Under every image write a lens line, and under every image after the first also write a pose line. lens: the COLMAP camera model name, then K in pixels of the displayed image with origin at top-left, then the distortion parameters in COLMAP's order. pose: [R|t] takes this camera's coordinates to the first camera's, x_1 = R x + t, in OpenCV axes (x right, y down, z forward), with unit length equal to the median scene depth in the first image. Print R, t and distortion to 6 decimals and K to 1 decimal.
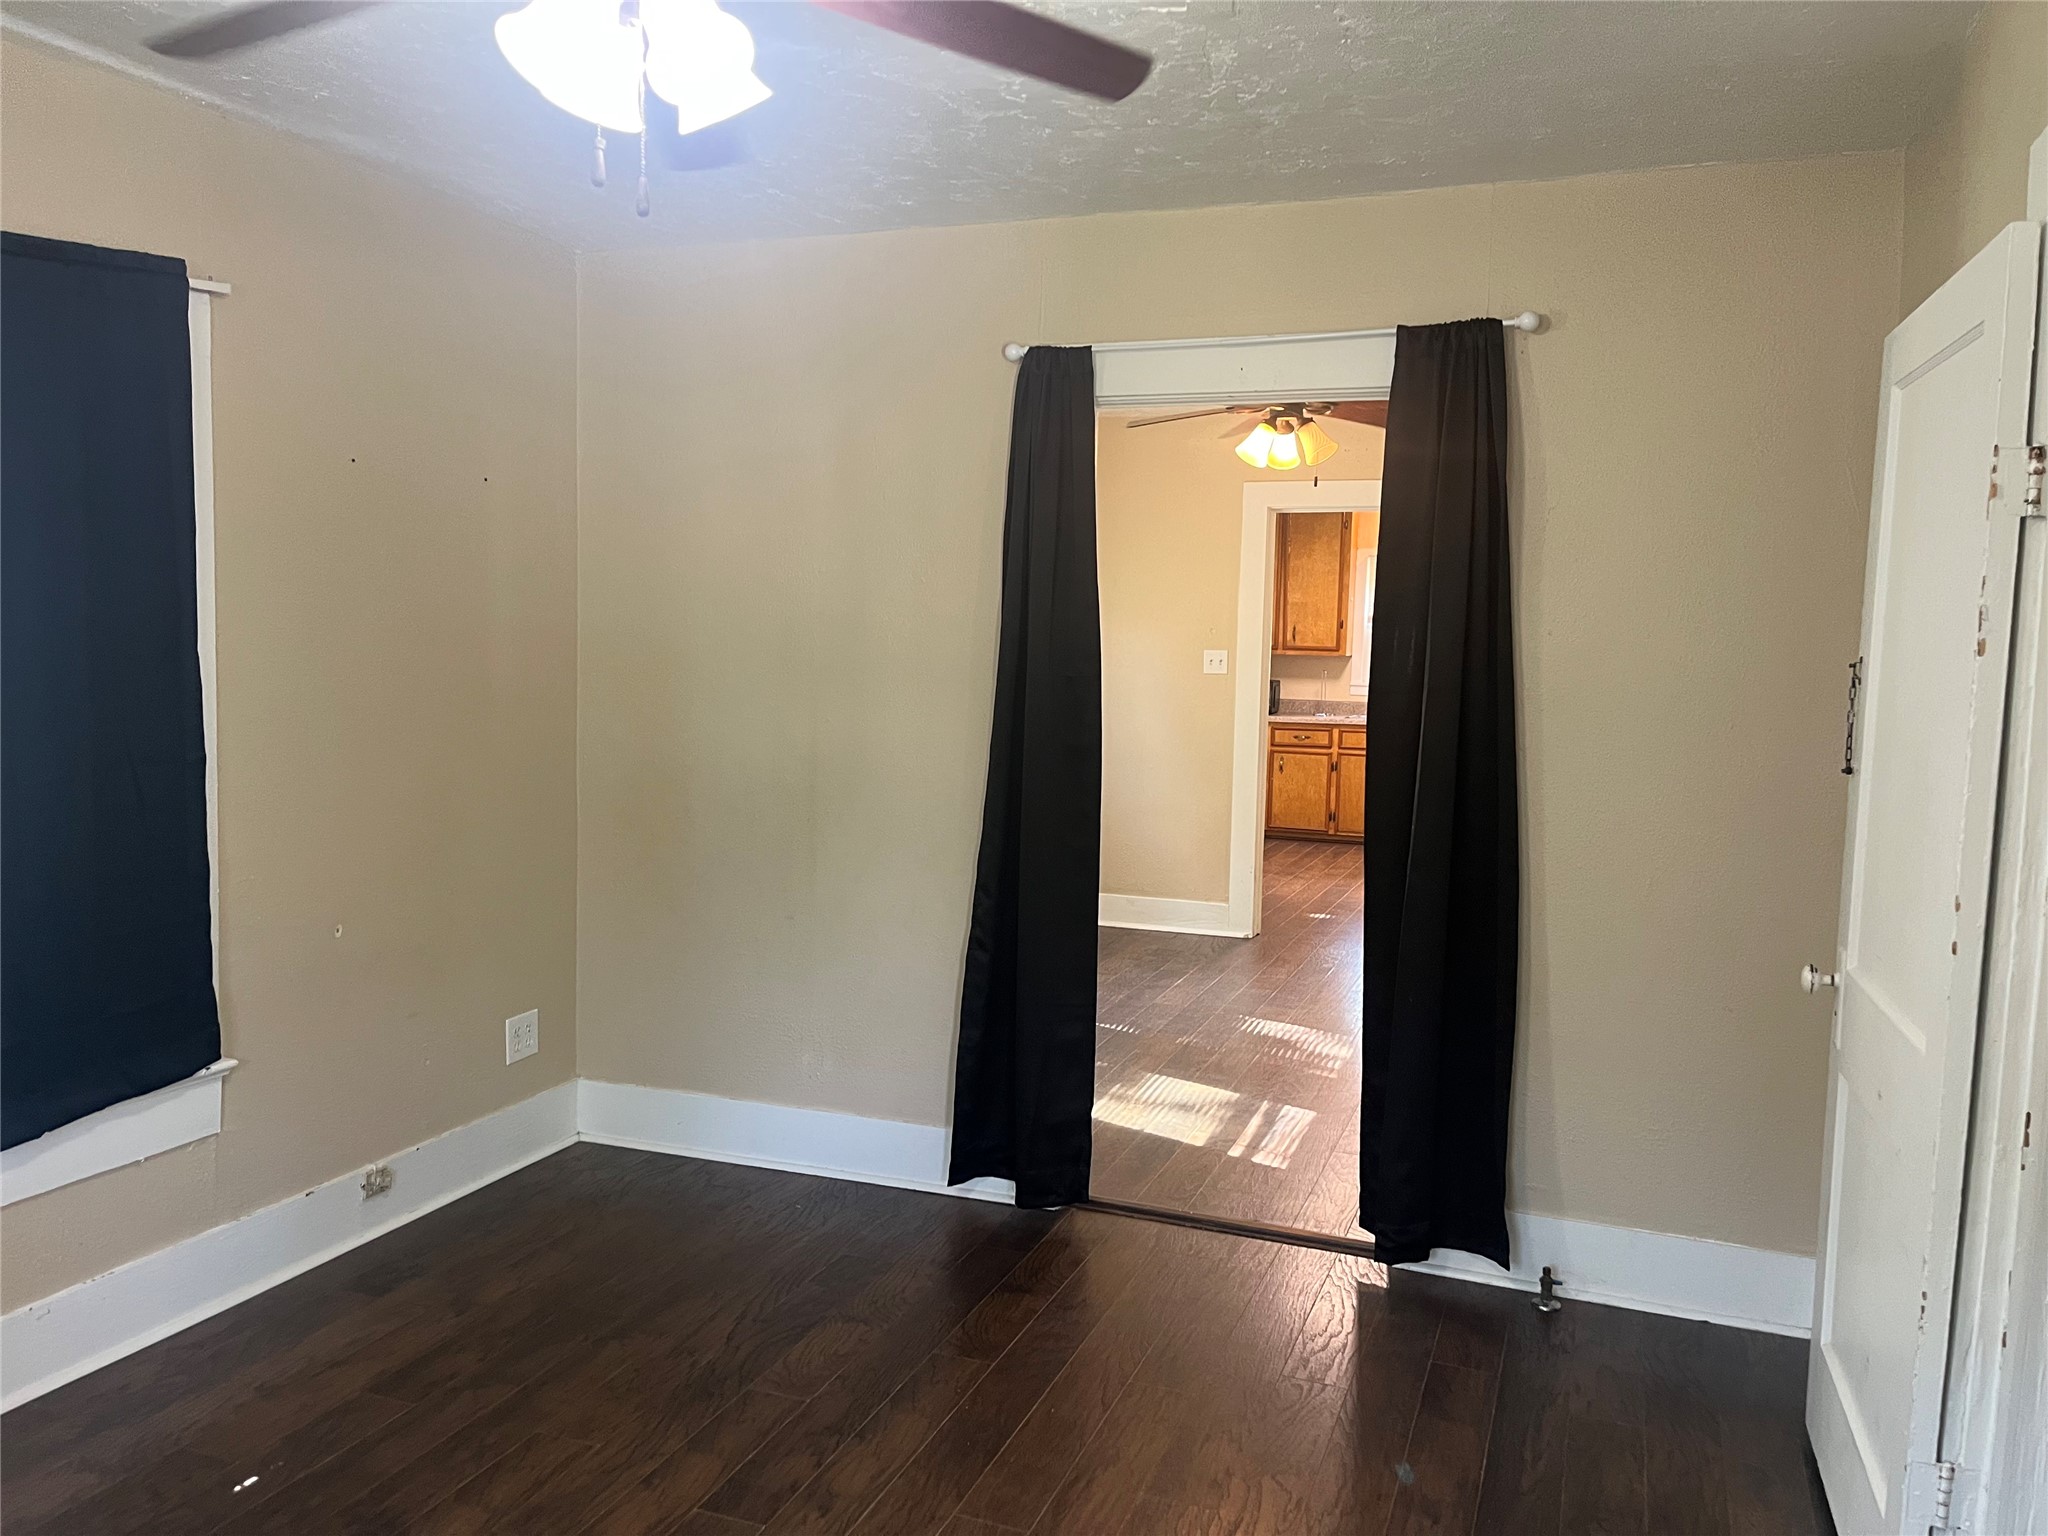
lens RADIAL K [[1560.1, 0, 1028.8], [0, 1560.1, 754.0], [0, 0, 1]] dist [0.064954, -0.086054]
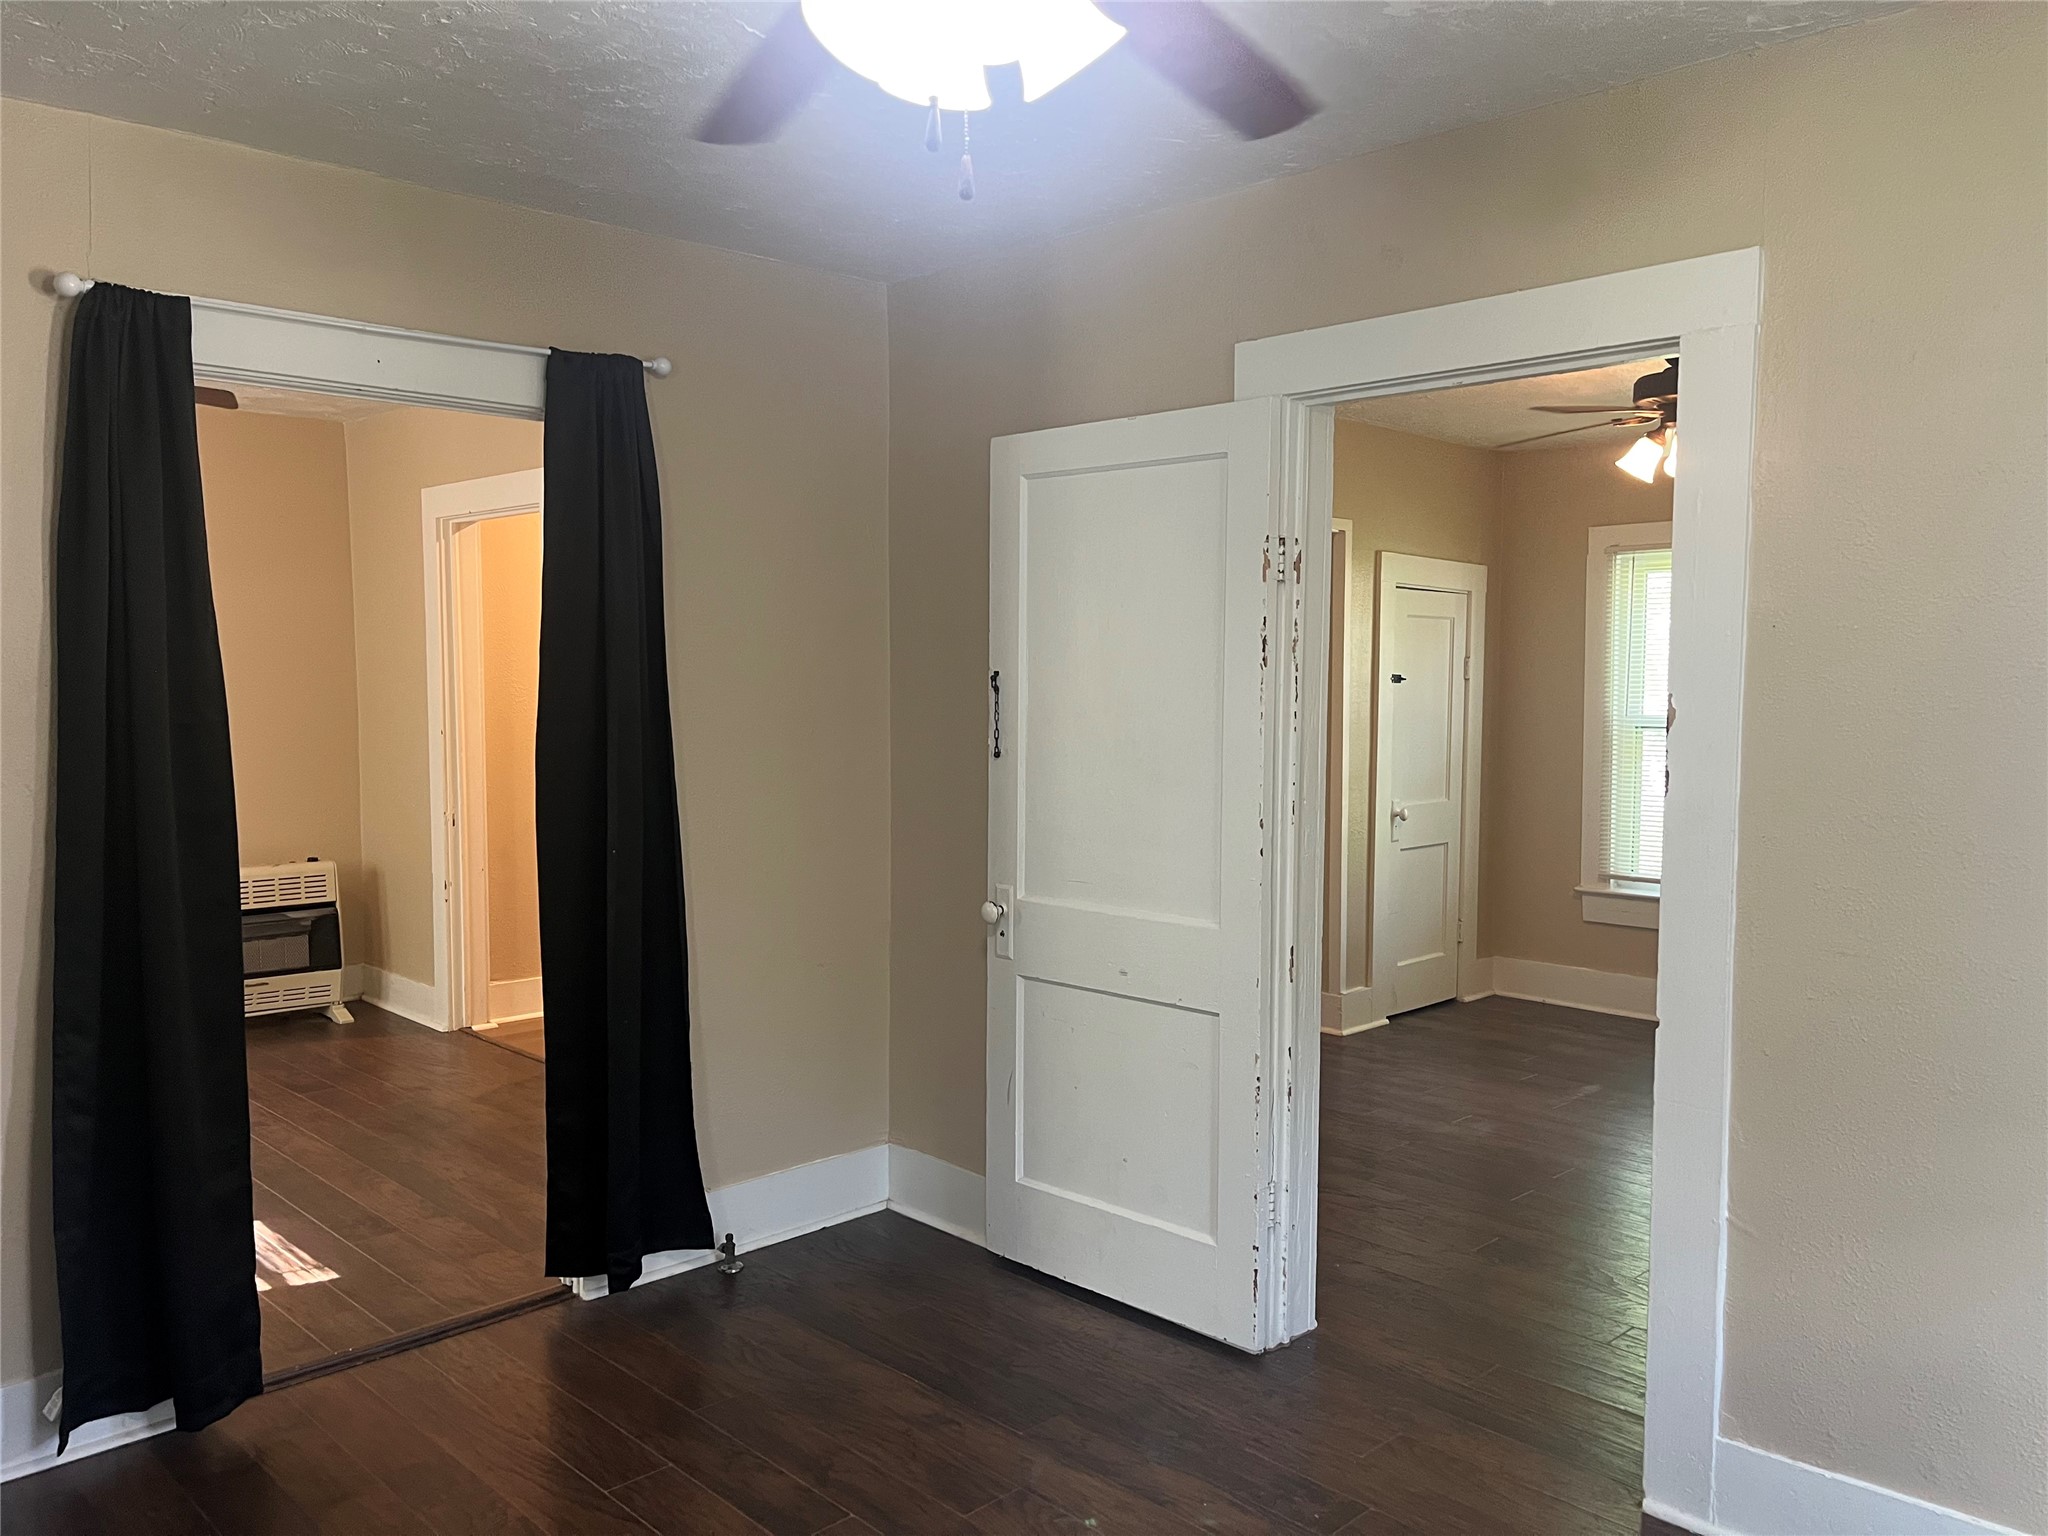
lens RADIAL K [[1560.1, 0, 1045.7], [0, 1560.1, 757.2], [0, 0, 1]] dist [0.064954, -0.086054]
pose [[0.418680, -0.075377, 0.905000, -0.537572], [0.083659, 0.995513, 0.044212, -0.034517], [-0.904272, 0.057201, 0.423108, 0.313583]]
